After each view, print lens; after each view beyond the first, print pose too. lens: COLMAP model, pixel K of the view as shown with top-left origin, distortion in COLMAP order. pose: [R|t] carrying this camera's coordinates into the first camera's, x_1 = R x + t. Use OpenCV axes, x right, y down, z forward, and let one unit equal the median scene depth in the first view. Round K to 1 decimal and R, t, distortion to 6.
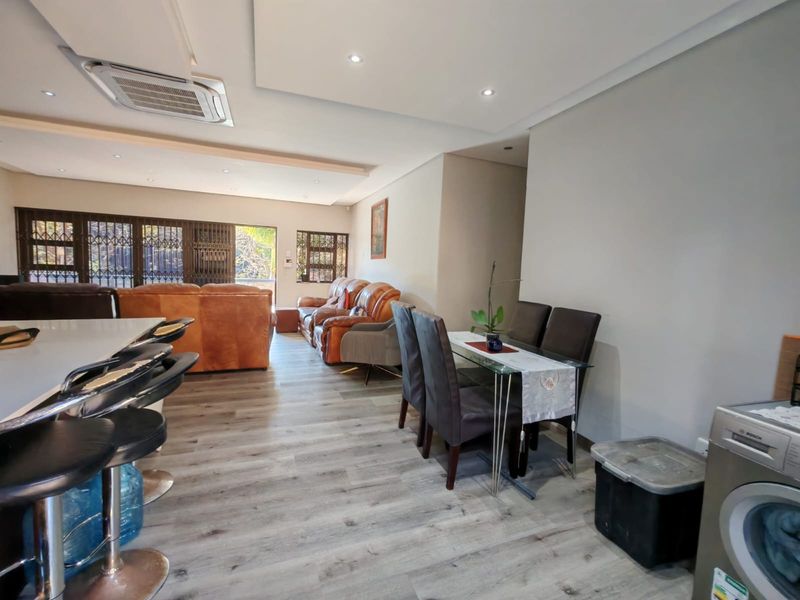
lens RADIAL K [[359.1, 0, 401.6], [0, 359.1, 298.4], [0, 0, 1]] dist [0.004380, 0.000289]
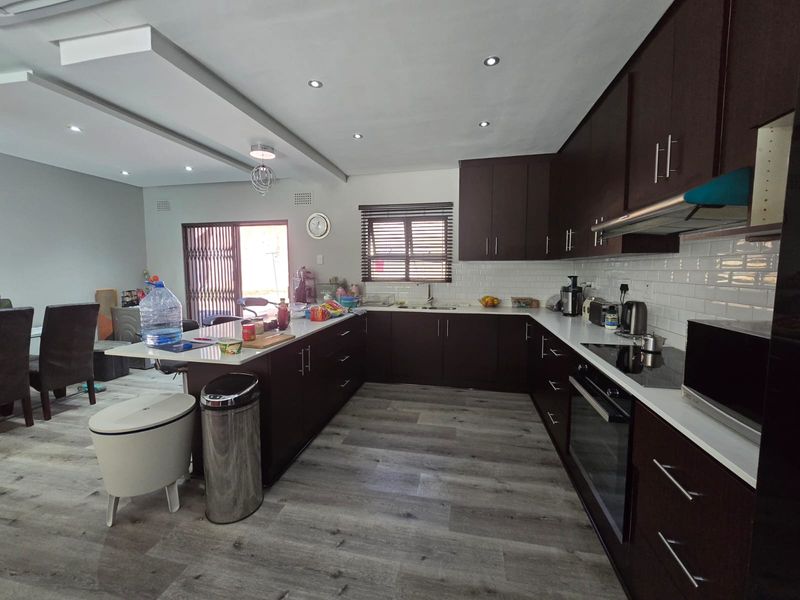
lens RADIAL K [[332.7, 0, 399.2], [0, 332.7, 291.7], [0, 0, 1]] dist [-0.006399, 0.000066]
pose [[-0.836423, -0.078486, 0.542436, -0.959648], [0.008218, 0.987786, 0.155597, -0.112662], [-0.548023, 0.134602, -0.825562, 0.733508]]
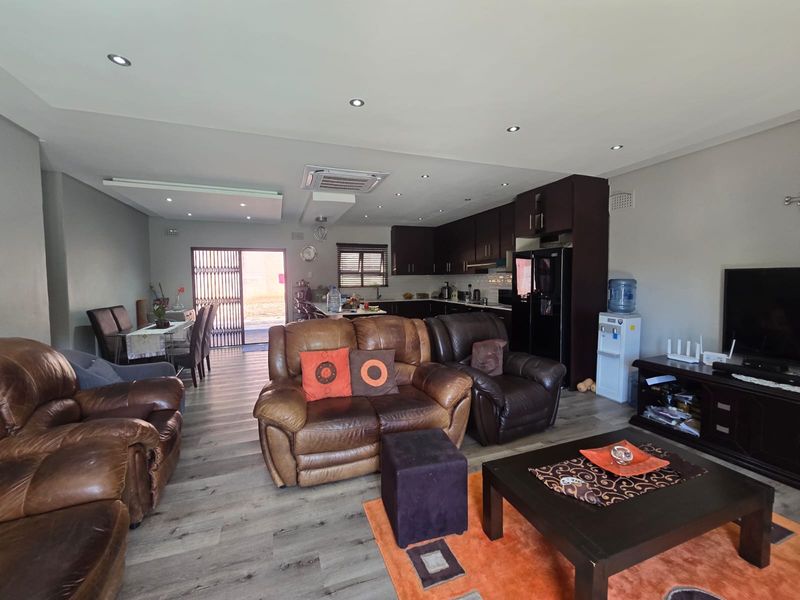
lens RADIAL K [[332.7, 0, 401.8], [0, 332.7, 293.4], [0, 0, 1]] dist [-0.006399, 0.000066]
pose [[-0.999425, -0.031452, 0.012668, -0.649941], [-0.029623, 0.991695, 0.125151, -0.184192], [-0.016499, 0.124704, -0.992057, 1.691694]]
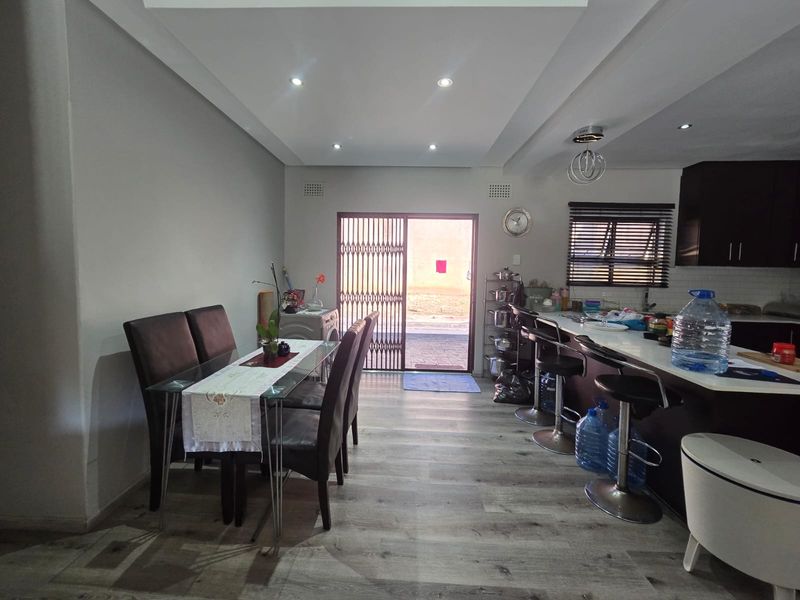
lens RADIAL K [[332.7, 0, 395.0], [0, 332.7, 291.7], [0, 0, 1]] dist [-0.006399, 0.000066]
pose [[-0.911629, -0.089609, 0.401126, -0.218717], [-0.026368, 0.986685, 0.160493, -0.104983], [-0.410167, 0.135733, -0.901854, 1.006160]]
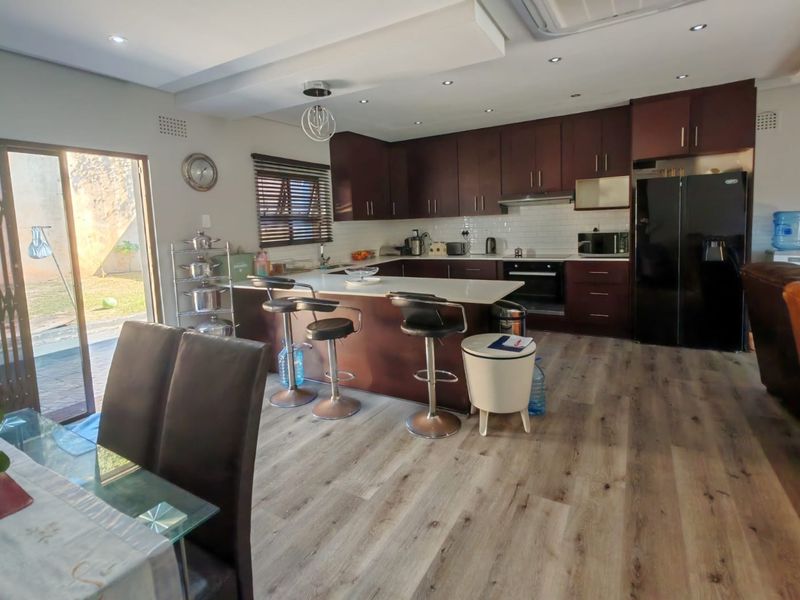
lens RADIAL K [[407.3, 0, 397.8], [0, 407.3, 263.4], [0, 0, 1]] dist [0.005542, 0.005579]
pose [[-0.784347, 0.051623, -0.618171, 0.089257], [-0.041449, 0.989943, 0.135260, -0.098659], [0.618936, 0.131713, -0.774319, 0.962904]]
